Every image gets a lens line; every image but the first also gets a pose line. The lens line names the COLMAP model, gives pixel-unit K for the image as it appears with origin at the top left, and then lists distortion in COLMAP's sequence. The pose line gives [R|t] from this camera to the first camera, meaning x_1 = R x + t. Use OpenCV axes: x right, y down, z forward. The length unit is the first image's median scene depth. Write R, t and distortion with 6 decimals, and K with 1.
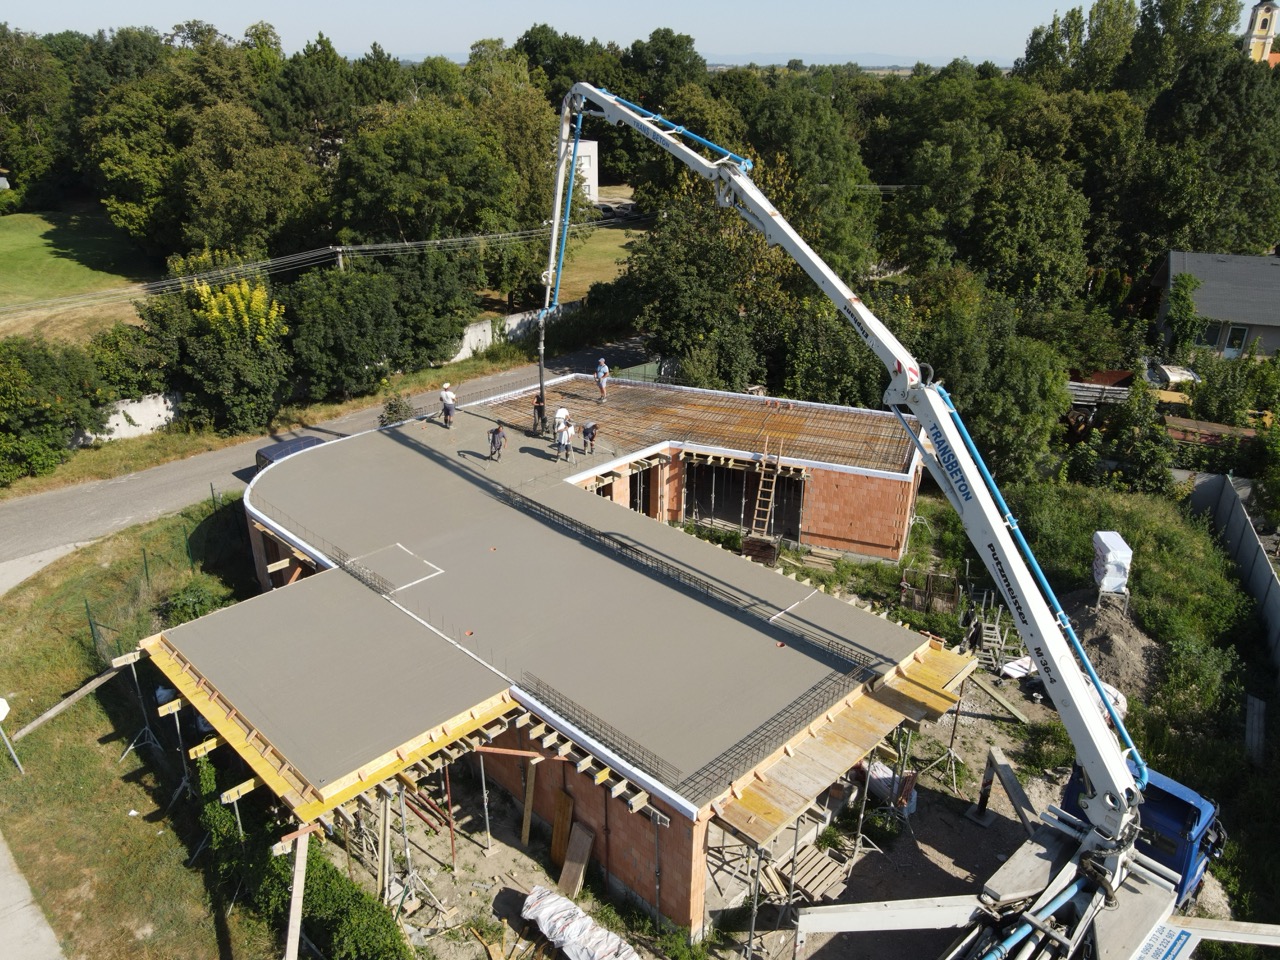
lens RADIAL K [[945.2, 0, 644.6], [0, 945.2, 487.0], [0, 0, 1]] dist [0.034618, -0.025944]
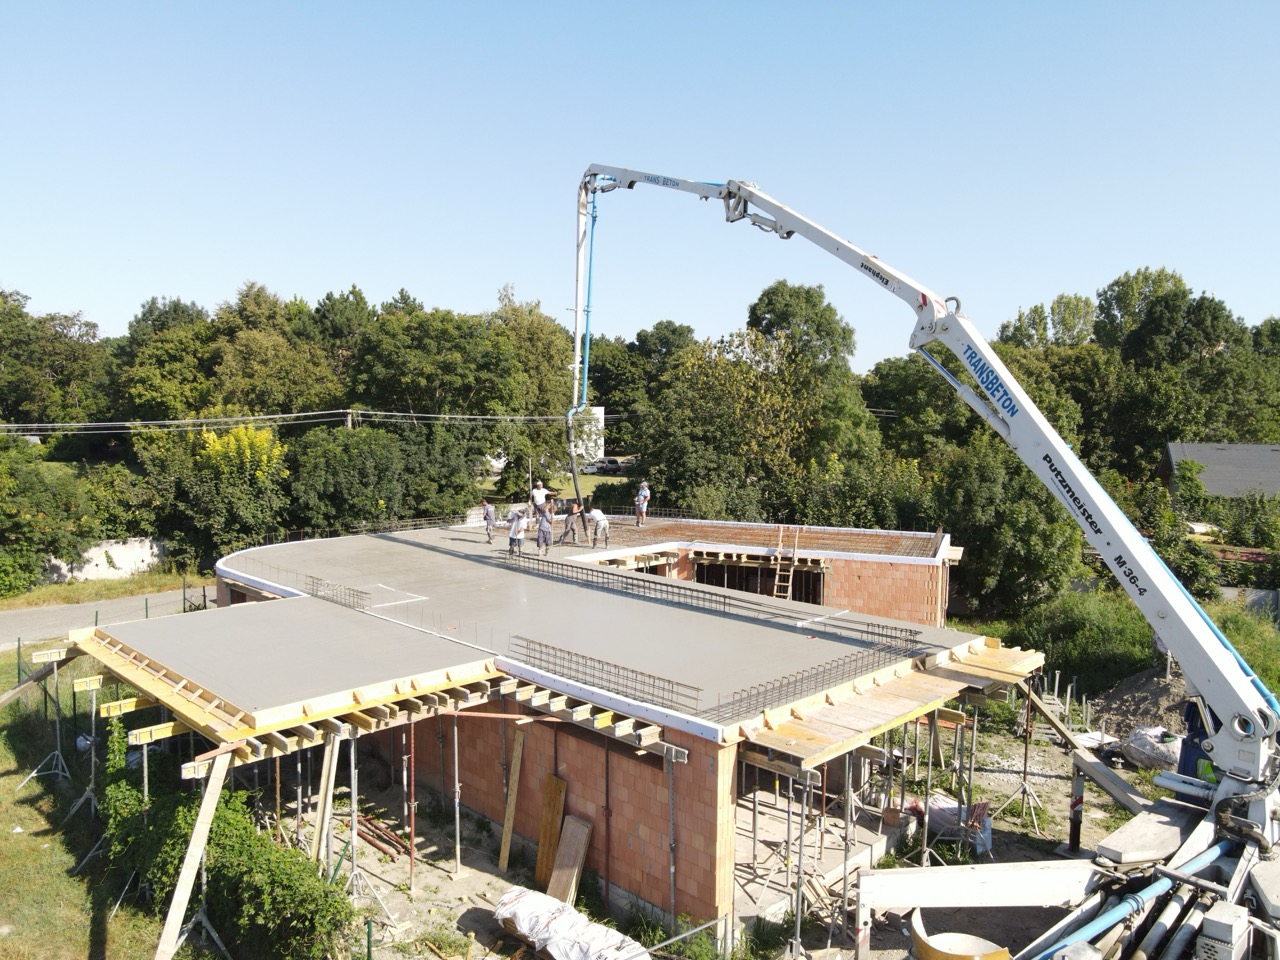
lens RADIAL K [[945.2, 0, 644.2], [0, 945.2, 475.3], [0, 0, 1]] dist [0.034618, -0.025944]
pose [[0.999988, 0.003903, -0.003023, -0.004166], [-0.004672, 0.945877, -0.324492, 0.186320], [0.001593, 0.324502, 0.945884, 0.083576]]
